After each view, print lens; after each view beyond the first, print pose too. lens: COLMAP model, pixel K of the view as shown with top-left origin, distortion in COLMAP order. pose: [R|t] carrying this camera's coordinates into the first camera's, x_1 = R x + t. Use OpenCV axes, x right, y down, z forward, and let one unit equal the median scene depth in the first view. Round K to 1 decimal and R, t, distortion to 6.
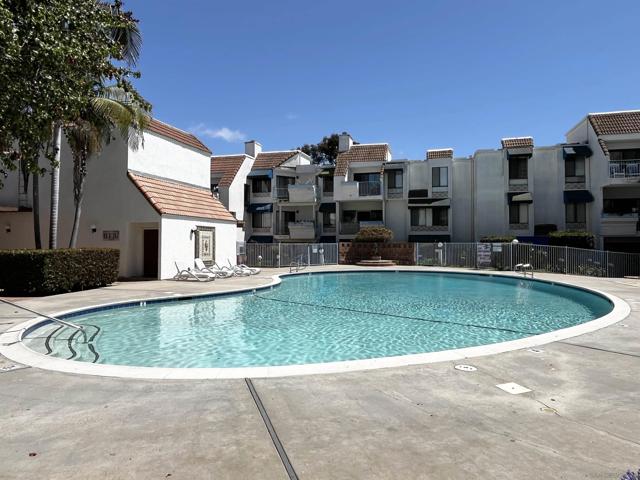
lens RADIAL K [[445.2, 0, 320.0], [0, 445.2, 240.0], [0, 0, 1]] dist [-0.002242, 0.001155]
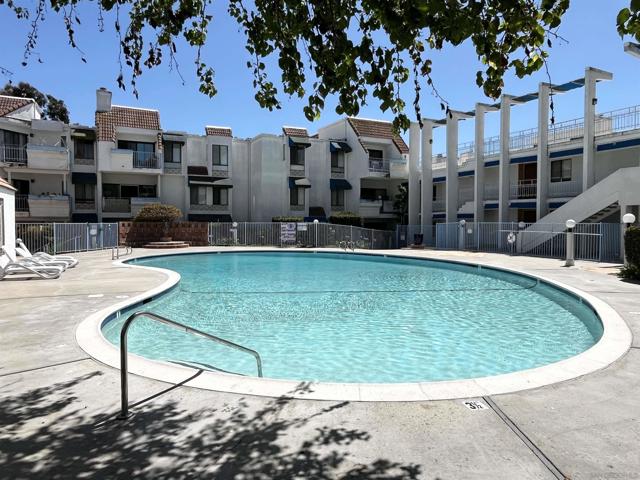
lens RADIAL K [[445.2, 0, 320.0], [0, 445.2, 240.0], [0, 0, 1]] dist [-0.002242, 0.001155]
pose [[0.730172, -0.024588, 0.682821, -0.250845], [-0.006071, 0.999079, 0.042467, 0.001968], [-0.683237, -0.035154, 0.729350, 0.130711]]
